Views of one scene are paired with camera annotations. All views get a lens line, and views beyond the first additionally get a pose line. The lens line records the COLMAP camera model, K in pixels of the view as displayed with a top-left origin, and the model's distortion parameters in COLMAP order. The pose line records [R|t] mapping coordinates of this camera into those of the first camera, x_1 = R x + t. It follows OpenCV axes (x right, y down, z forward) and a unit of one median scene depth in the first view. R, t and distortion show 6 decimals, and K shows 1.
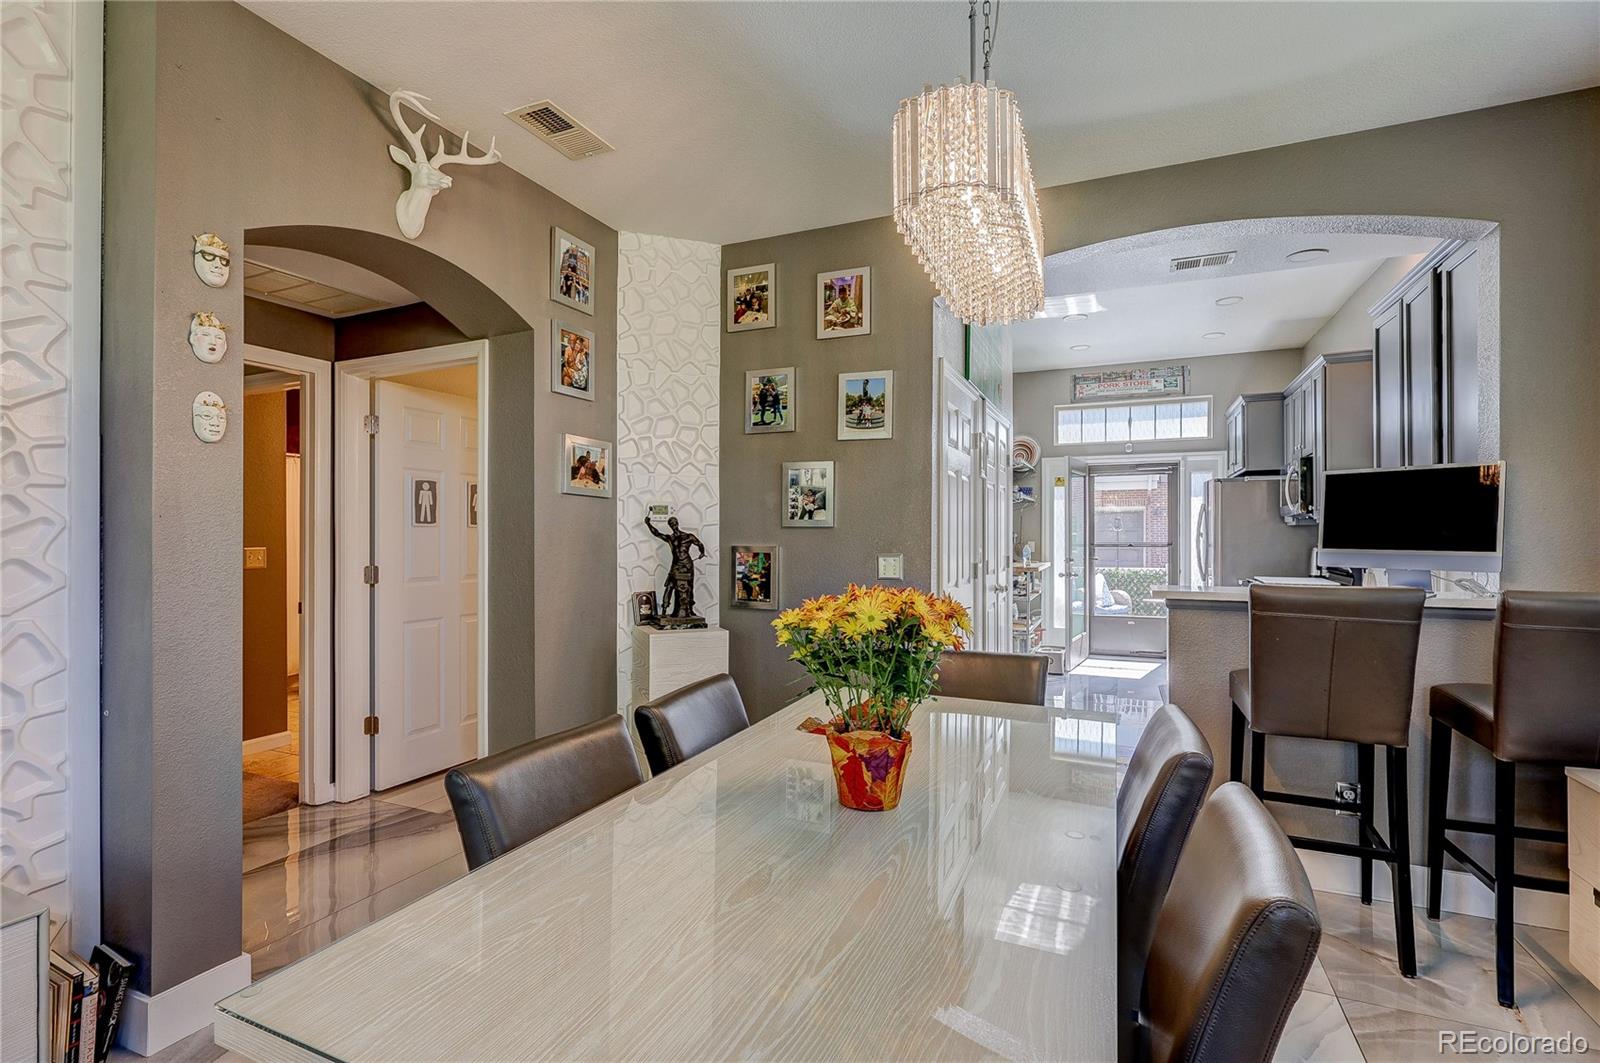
lens RADIAL K [[739.3, 0, 800.0], [0, 739.3, 531.5], [0, 0, 1]] dist [-0.004768, 0.000788]
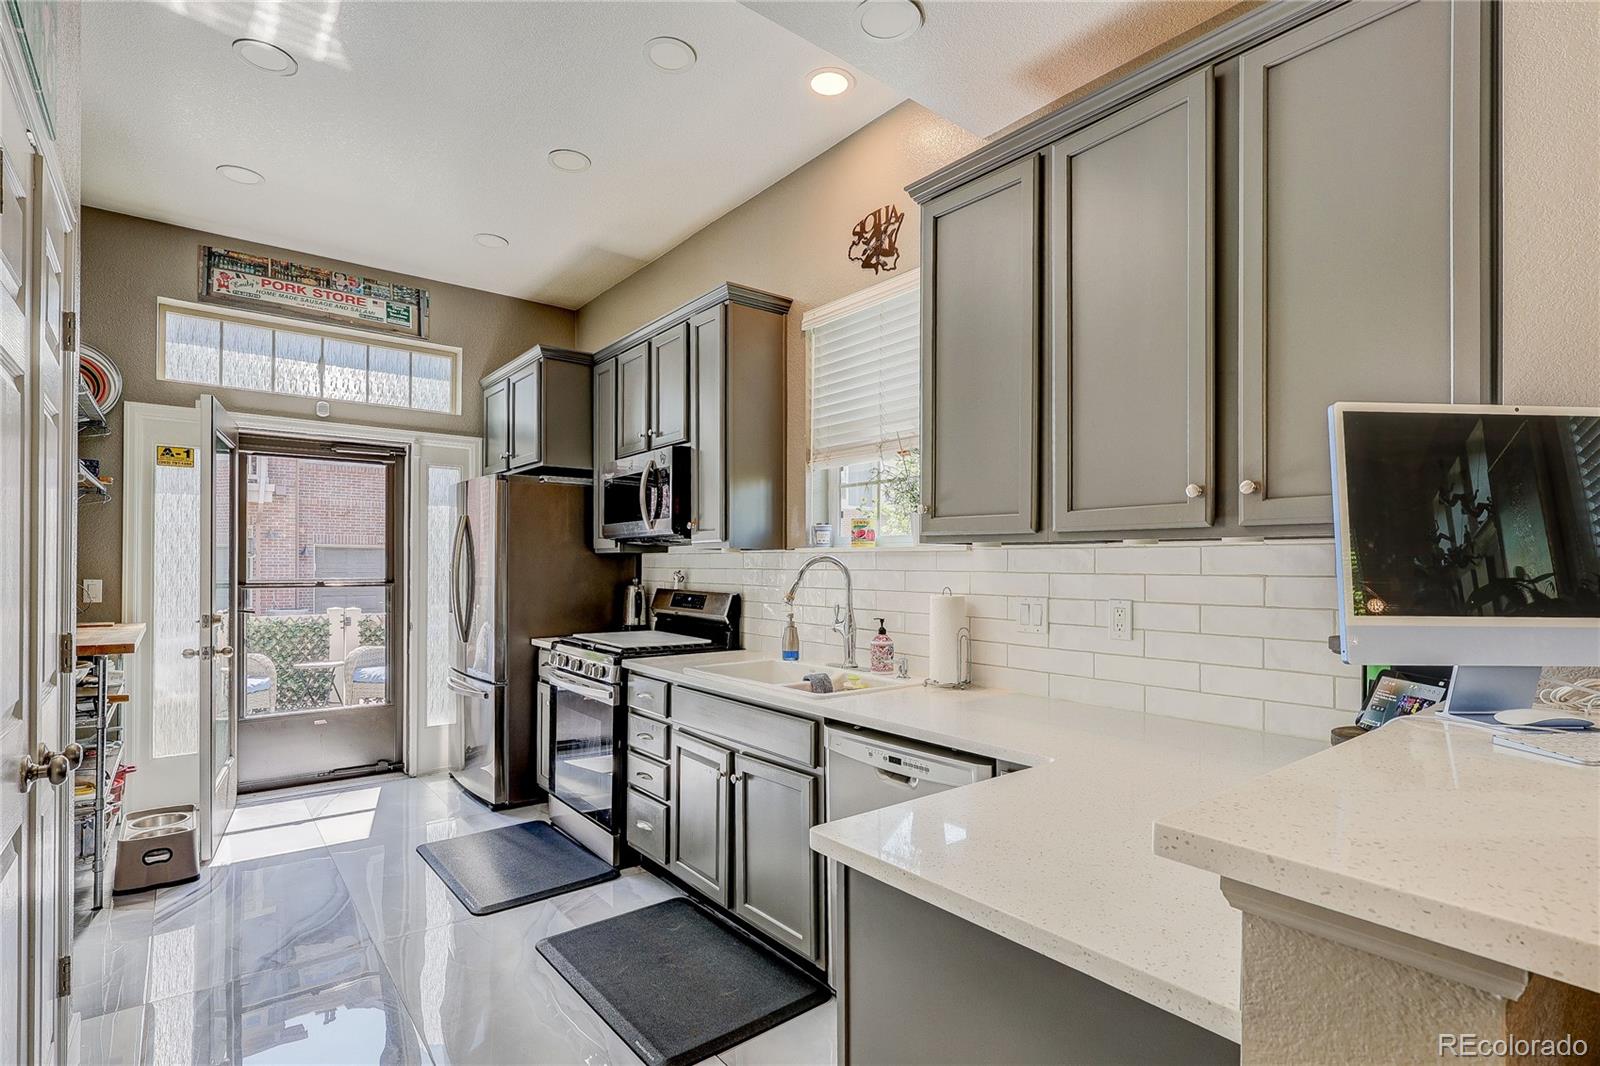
lens RADIAL K [[773.5, 0, 800.5], [0, 773.5, 566.3], [0, 0, 1]] dist [-0.002651, -0.000667]
pose [[0.464439, 0.001005, 0.885605, 0.207288], [-0.008509, 0.999958, 0.003327, -0.000519], [-0.885564, -0.009081, 0.464428, 0.871672]]
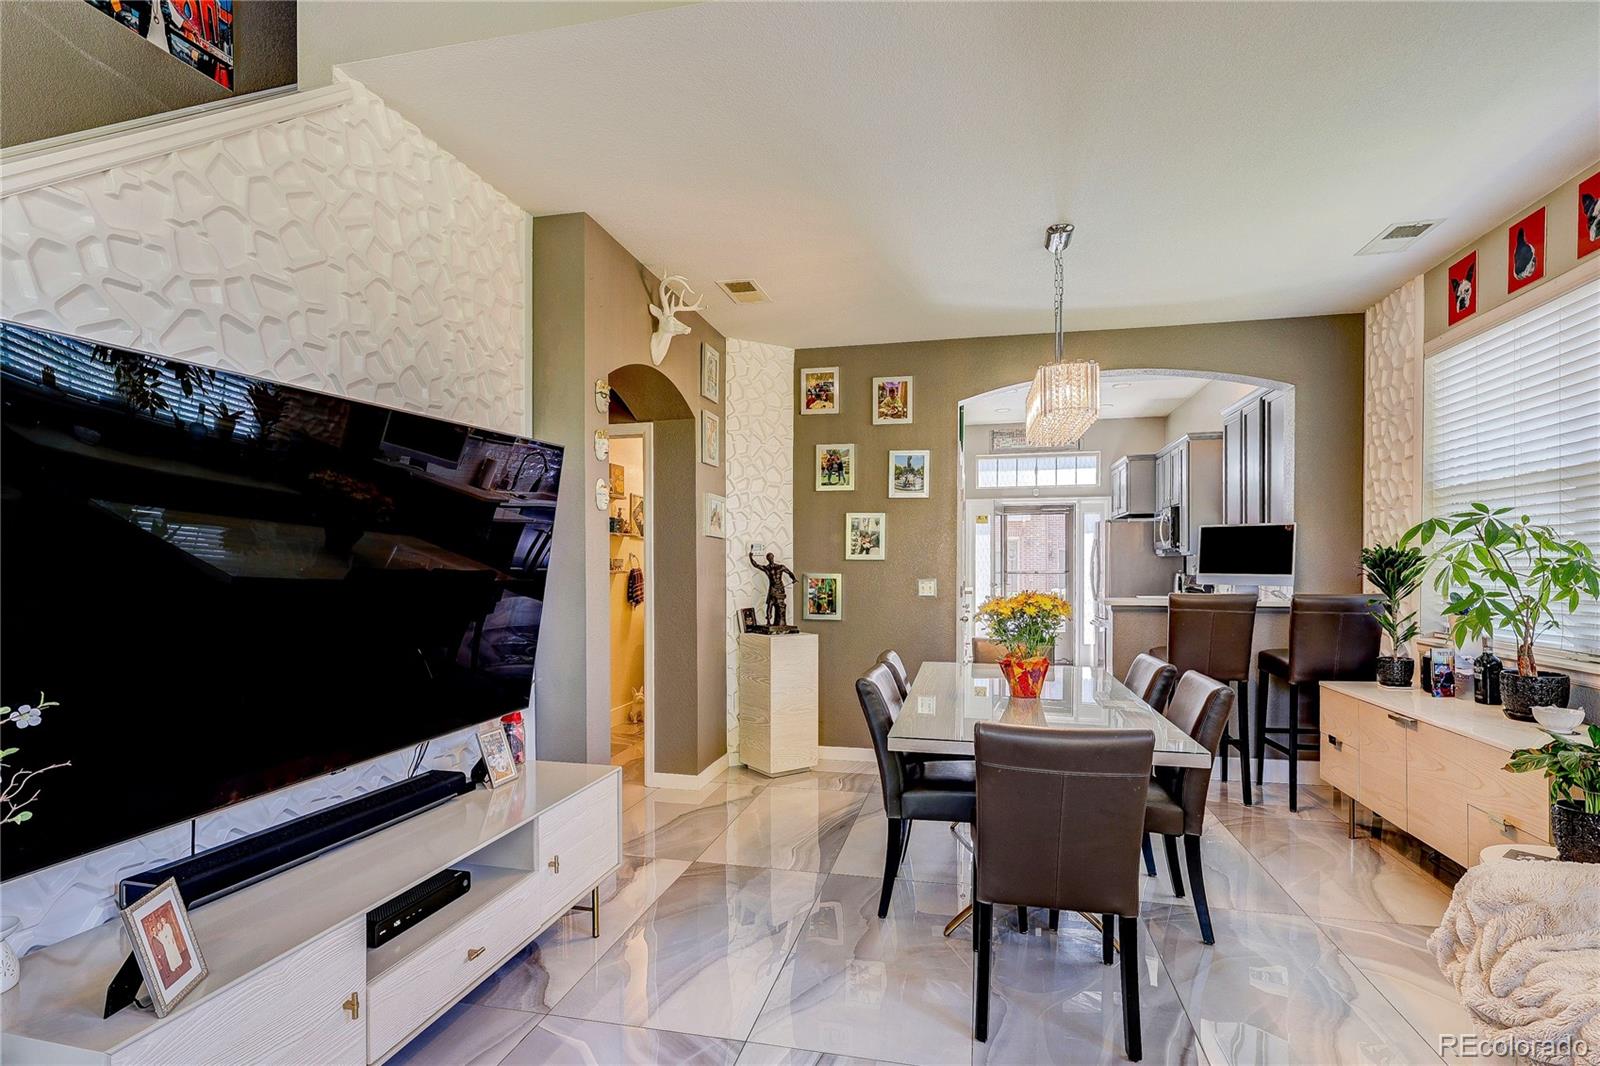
lens RADIAL K [[788.4, 0, 803.9], [0, 788.4, 572.0], [0, 0, 1]] dist [0.001394, 0.000188]
pose [[0.981113, -0.004630, 0.193379, -0.384855], [0.001595, 0.999873, 0.015845, -0.006937], [-0.193427, -0.015238, 0.980996, -0.426858]]
